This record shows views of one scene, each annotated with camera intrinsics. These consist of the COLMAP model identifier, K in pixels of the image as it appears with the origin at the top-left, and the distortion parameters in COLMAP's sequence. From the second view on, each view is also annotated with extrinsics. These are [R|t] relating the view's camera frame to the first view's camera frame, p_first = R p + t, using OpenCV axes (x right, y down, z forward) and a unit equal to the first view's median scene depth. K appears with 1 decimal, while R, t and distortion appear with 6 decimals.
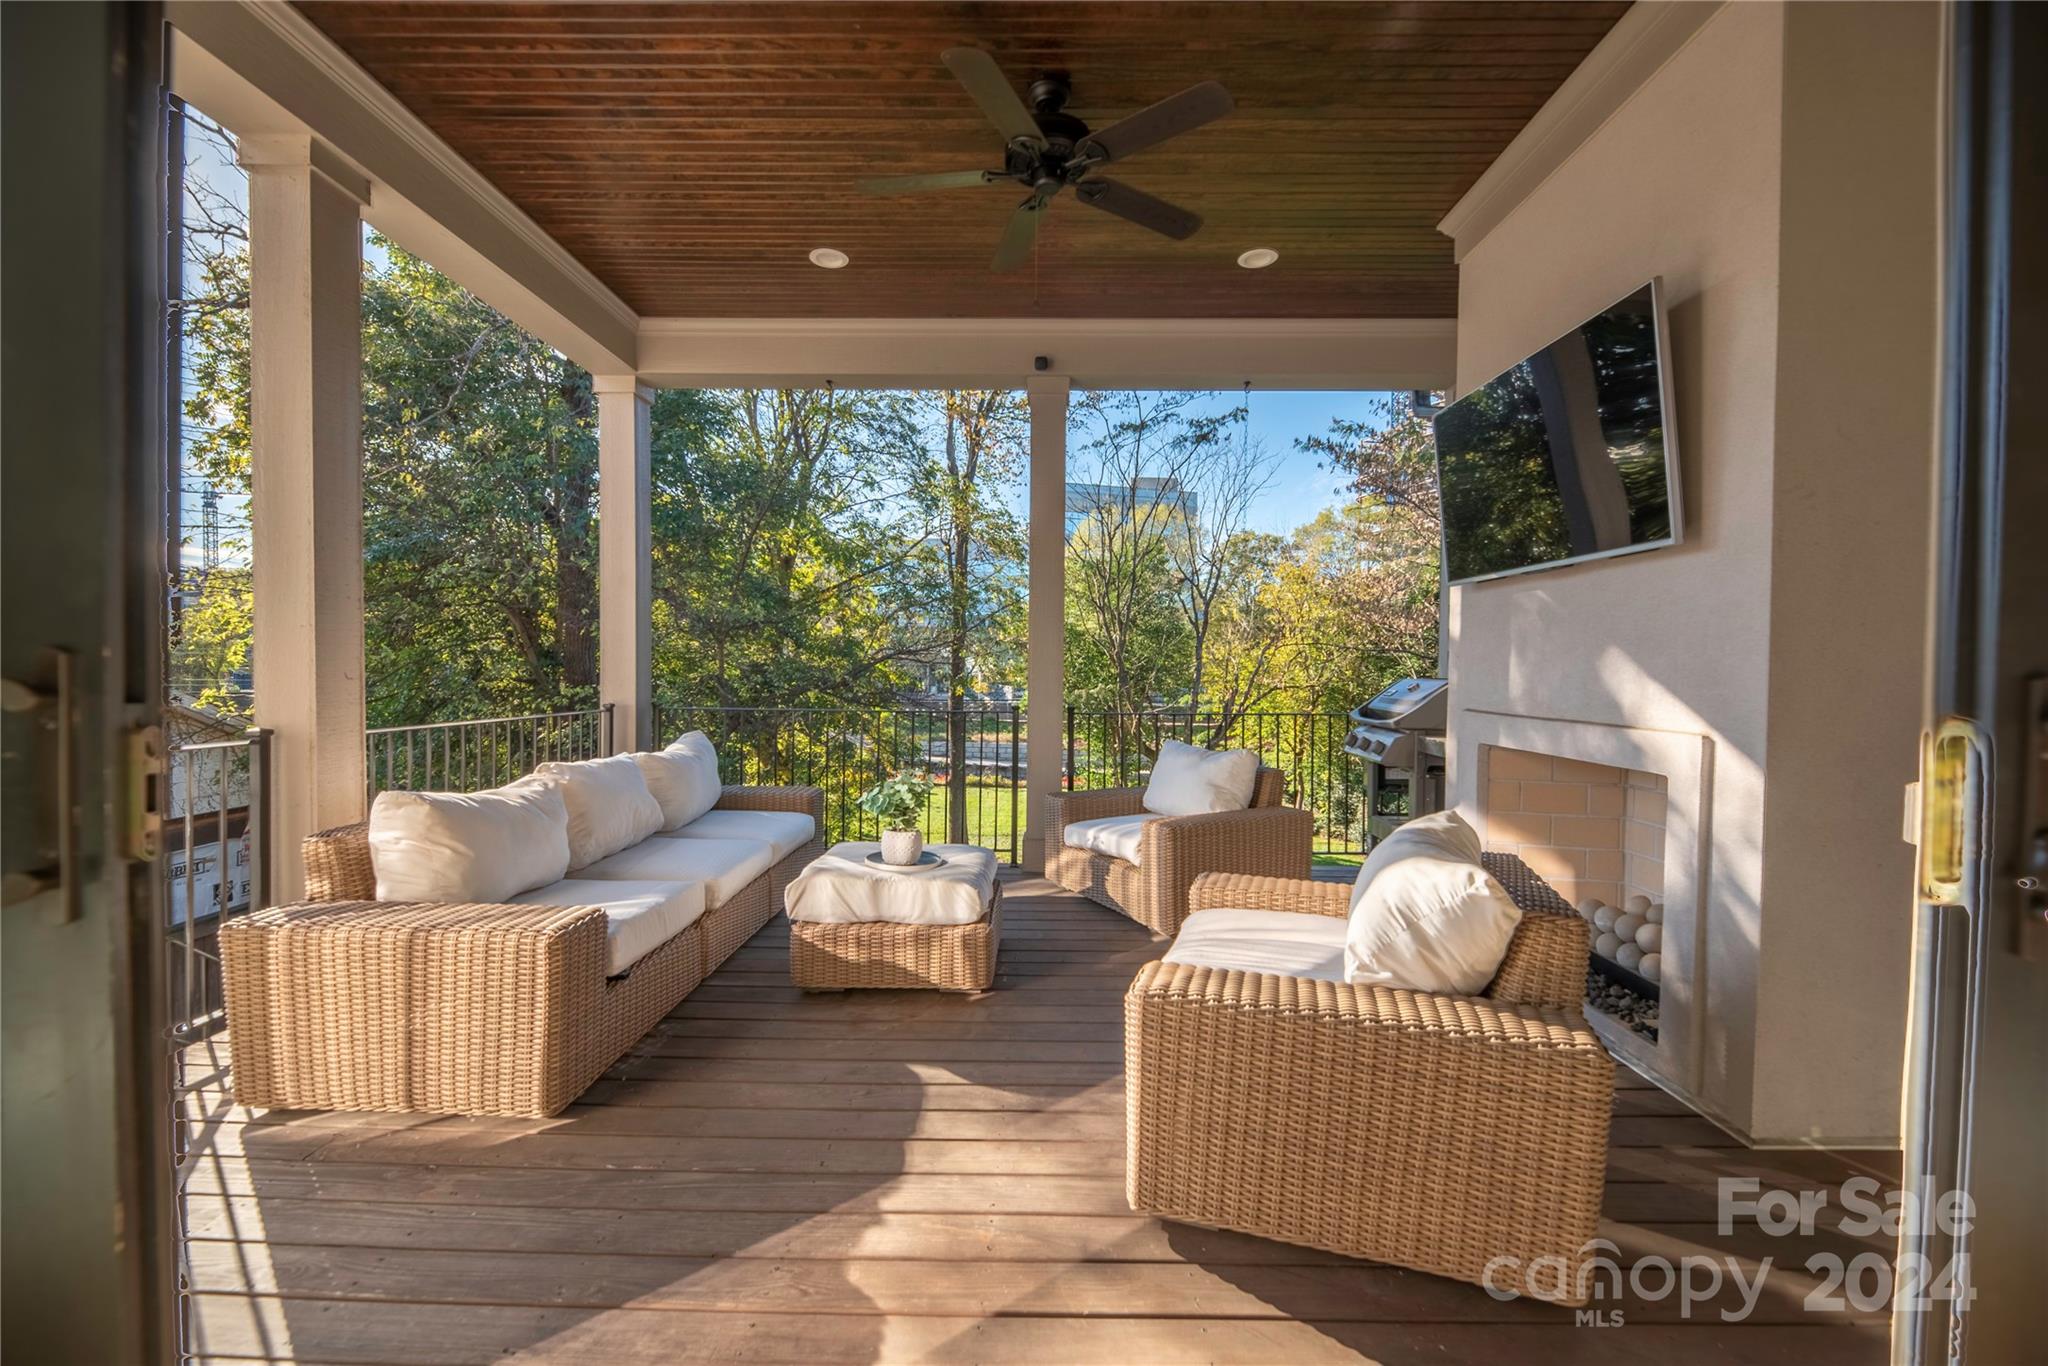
lens RADIAL K [[836.4, 0, 1041.7], [0, 836.4, 686.5], [0, 0, 1]] dist [-0.012143, -0.000252]
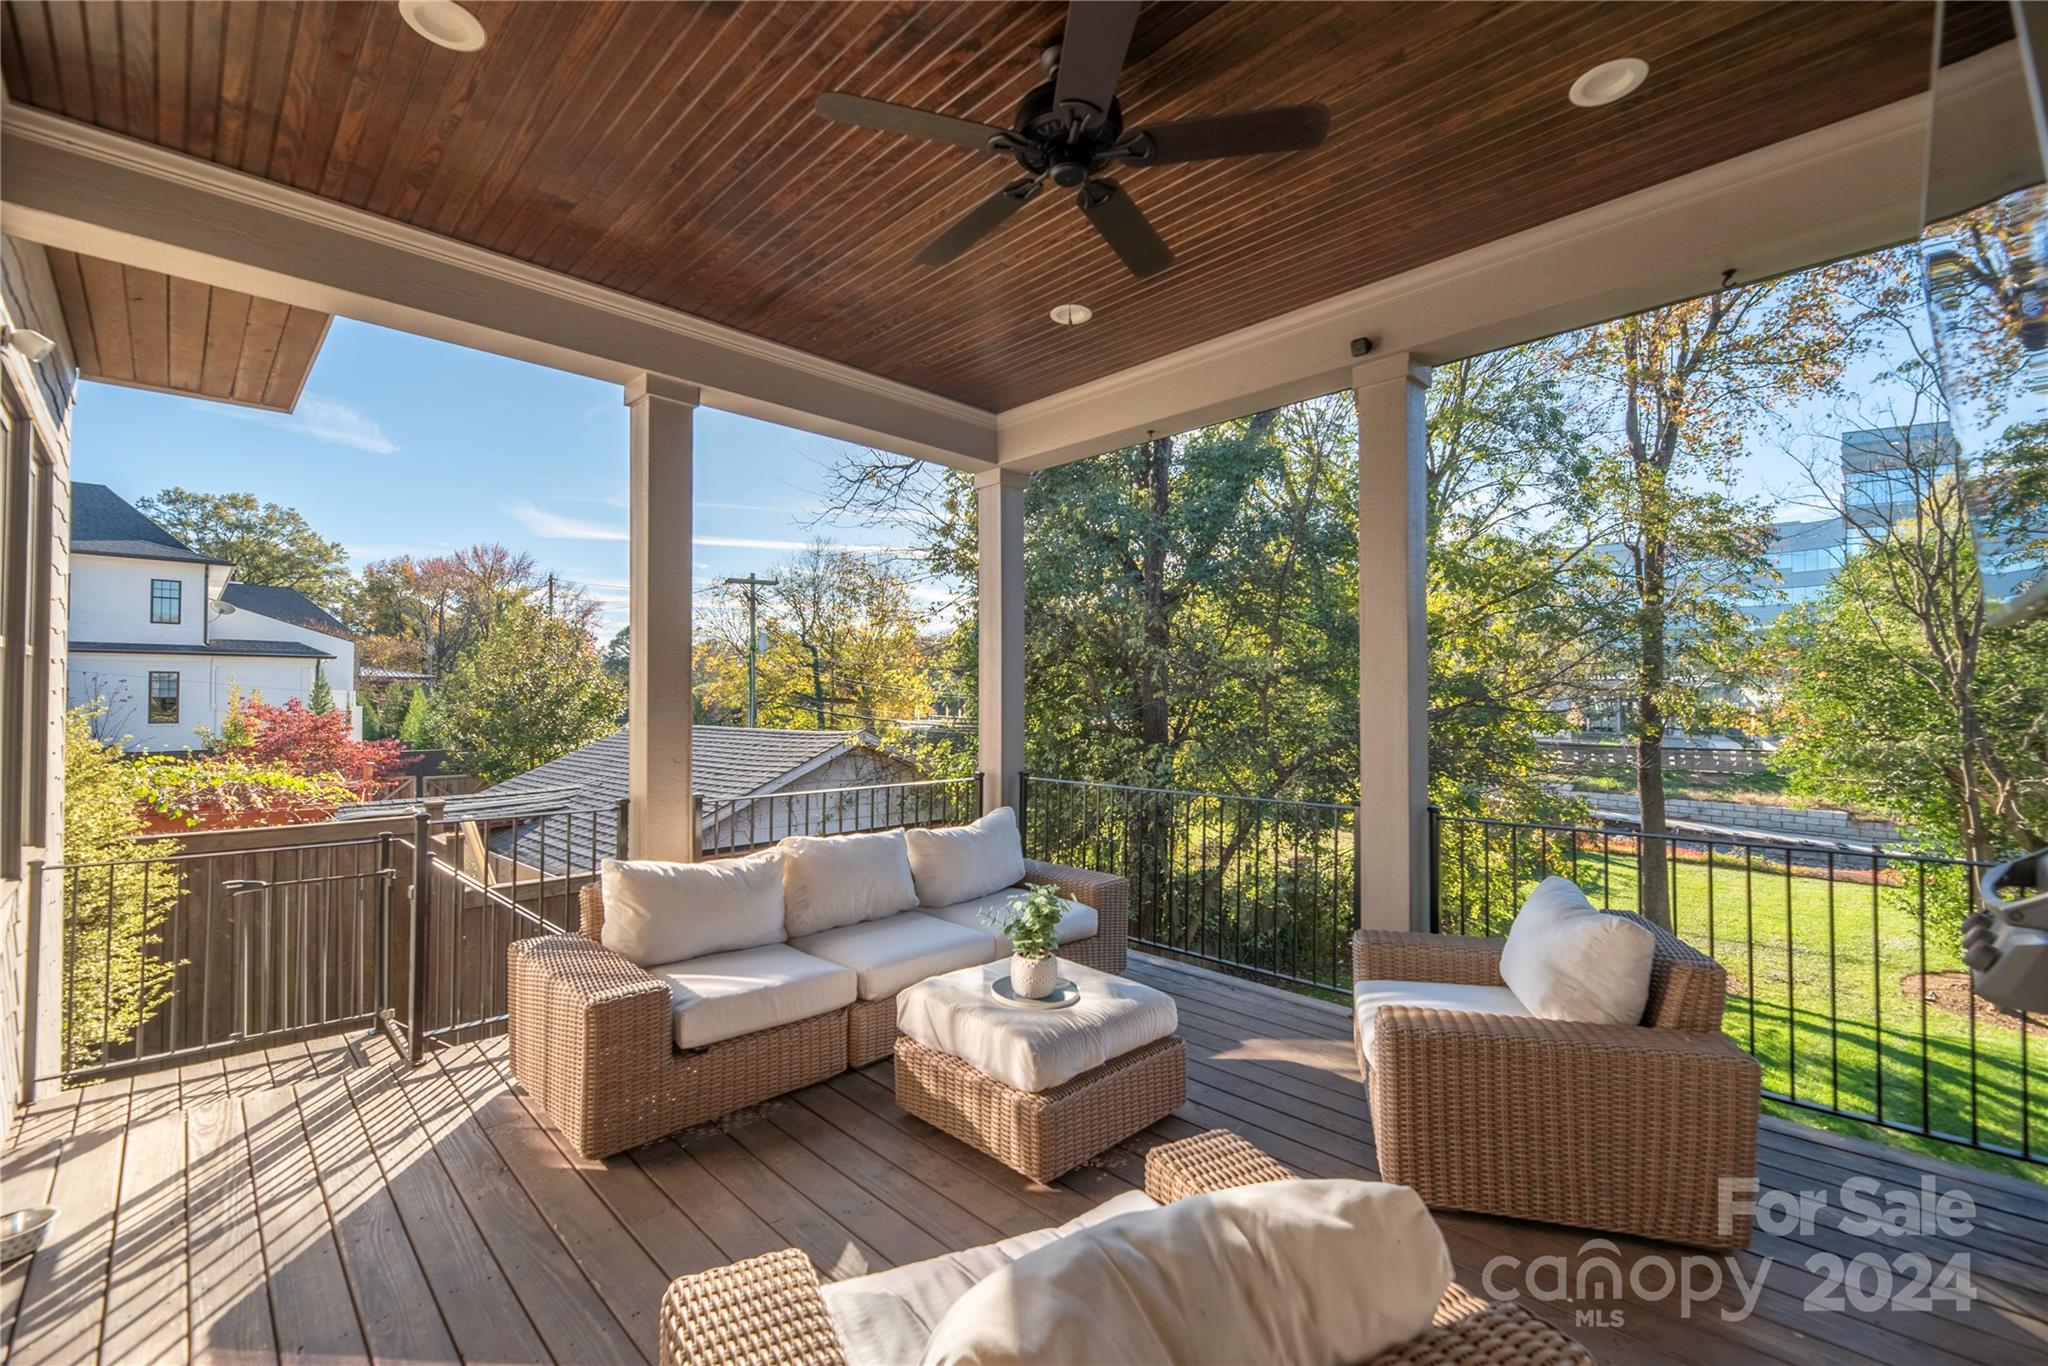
lens RADIAL K [[864.6, 0, 1037.4], [0, 864.6, 682.2], [0, 0, 1]] dist [0.000638, -0.000146]
pose [[0.706219, -0.022457, -0.707637, 0.068132], [-0.008150, 0.999173, -0.039842, -0.010608], [0.707947, 0.033904, 0.705452, 0.051571]]
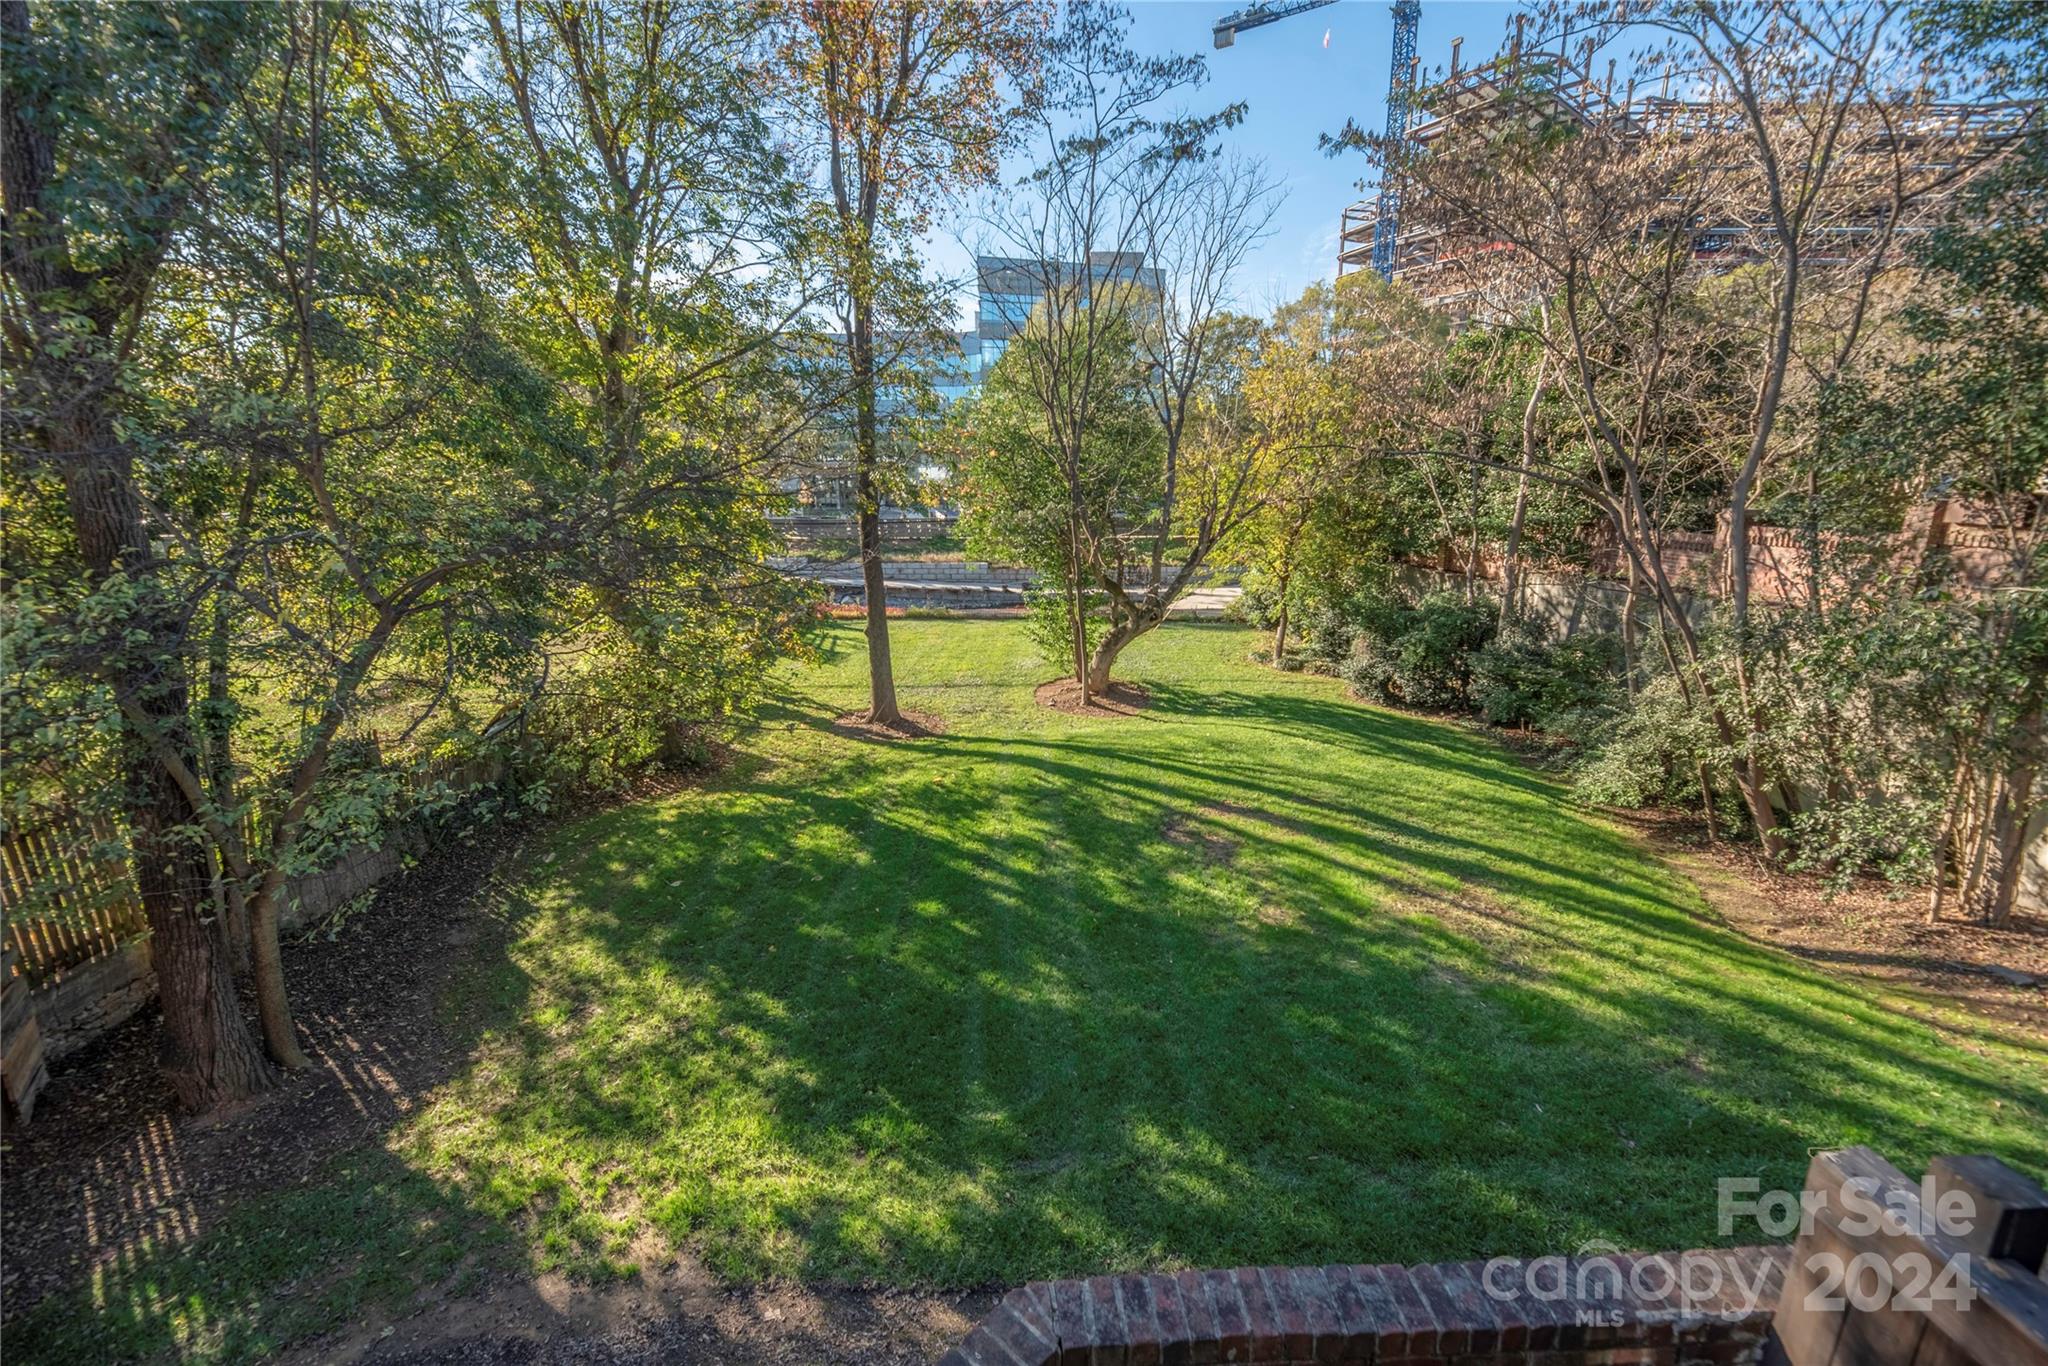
lens RADIAL K [[820.3, 0, 1031.7], [0, 820.3, 673.1], [0, 0, 1]] dist [-0.000221, -0.000251]
pose [[0.999270, -0.029023, 0.024853, 0.032209], [0.023028, 0.976471, 0.214414, -0.014107], [-0.030491, -0.213685, 0.976427, 0.218672]]
